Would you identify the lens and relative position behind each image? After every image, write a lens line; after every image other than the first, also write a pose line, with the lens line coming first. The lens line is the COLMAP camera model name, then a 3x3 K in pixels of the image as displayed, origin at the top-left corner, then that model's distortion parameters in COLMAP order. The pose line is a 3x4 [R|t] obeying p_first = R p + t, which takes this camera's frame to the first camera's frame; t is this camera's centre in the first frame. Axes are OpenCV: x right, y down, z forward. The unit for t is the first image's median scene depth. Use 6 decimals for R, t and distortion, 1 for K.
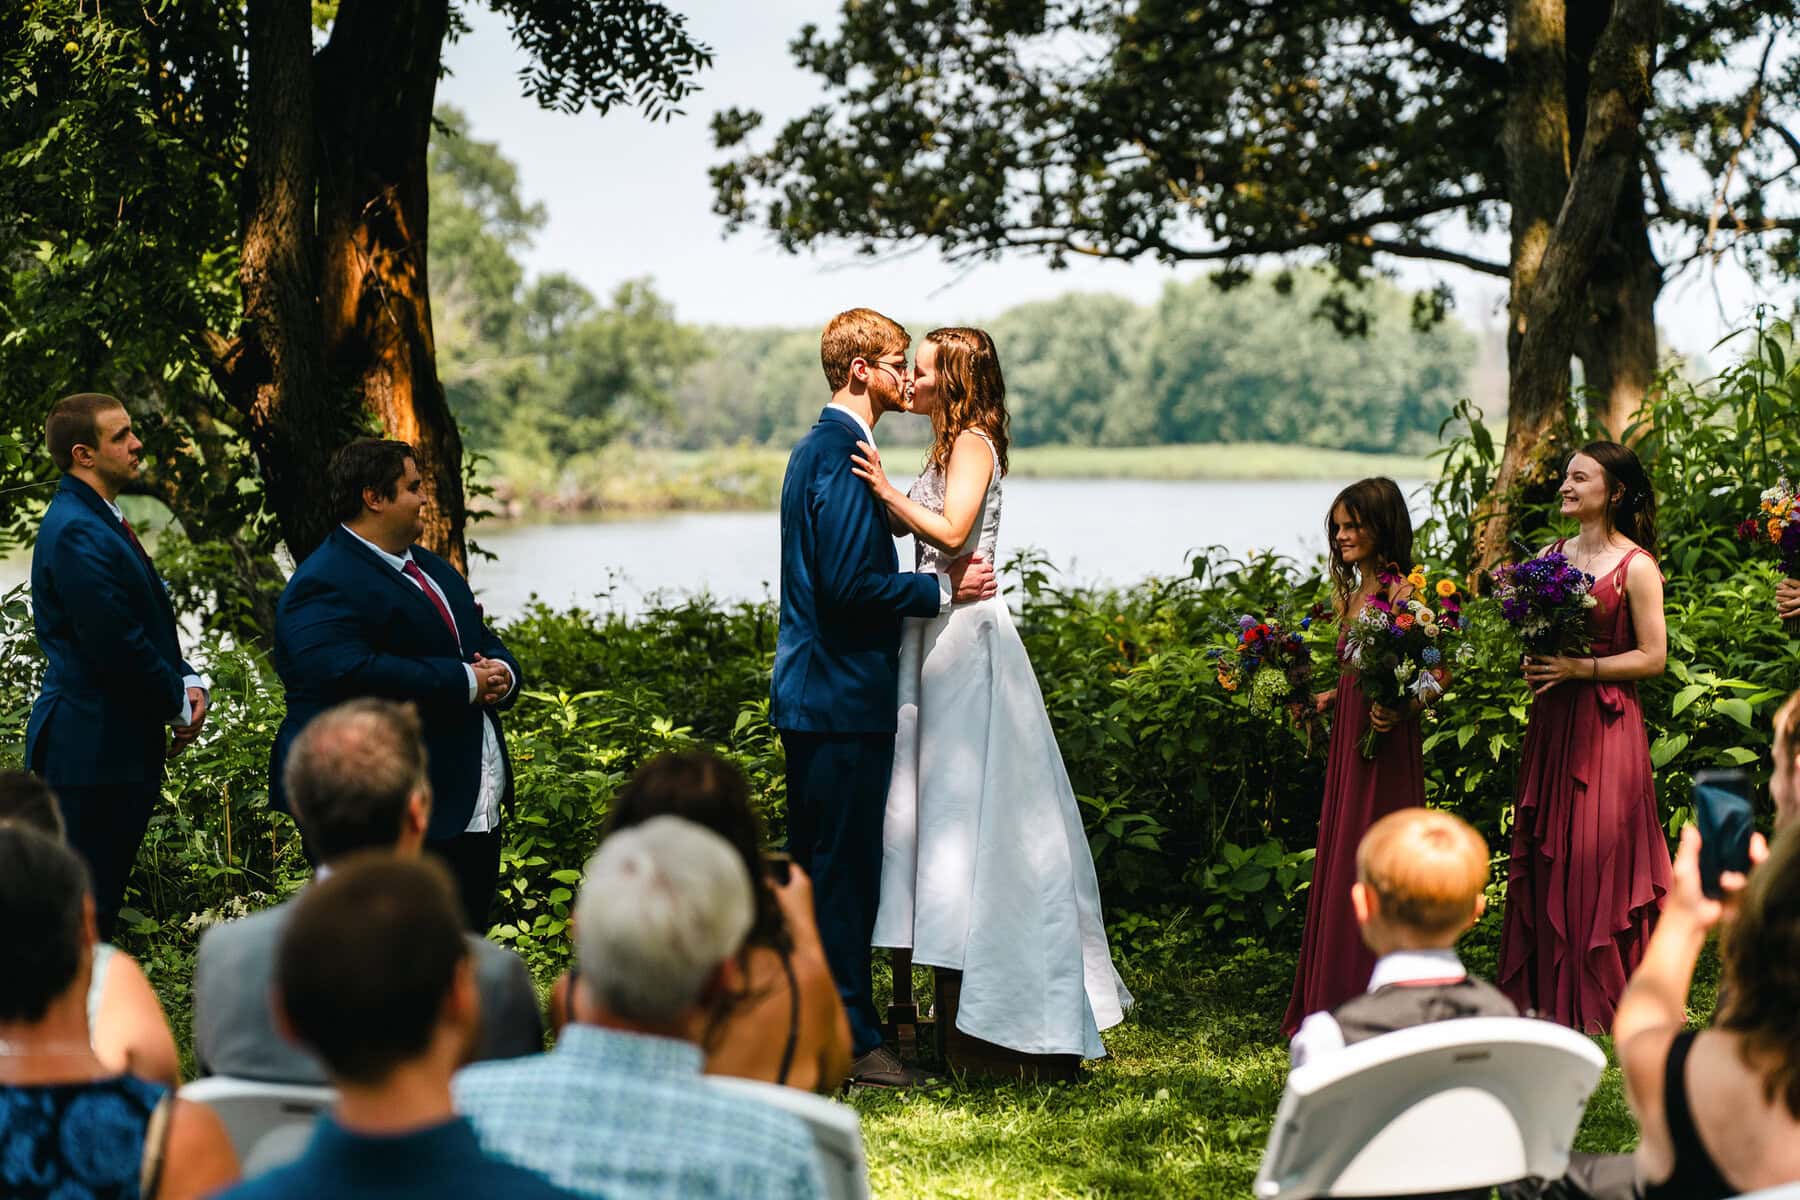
lens RADIAL K [[3729.7, 0, 900.0], [0, 3729.7, 600.0], [0, 0, 1]] dist [0.037697, -0.137703]
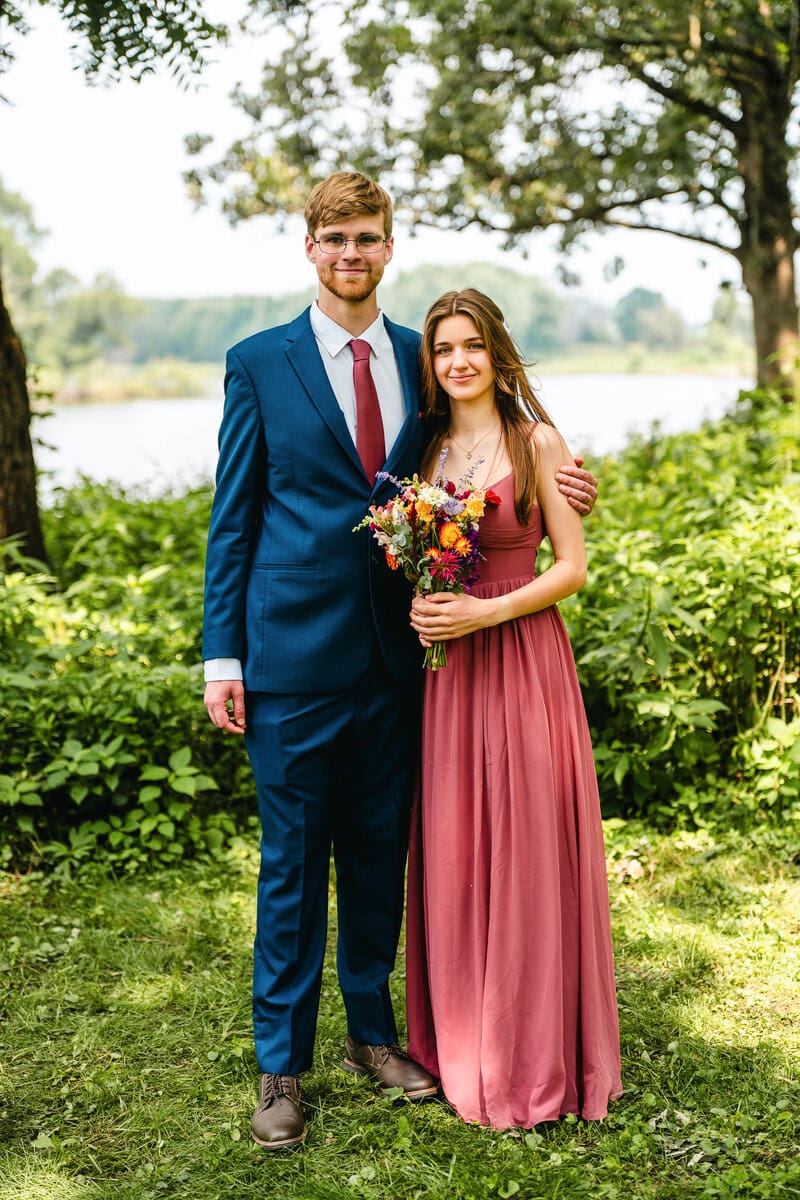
lens RADIAL K [[2005.9, 0, 400.0], [0, 2005.9, 600.0], [0, 0, 1]] dist [-0.022325, -0.071308]
pose [[0.997073, -0.021299, 0.073431, -0.023580], [0.015541, 0.996823, 0.078113, -0.006084], [-0.074861, -0.076743, 0.994237, 0.170280]]
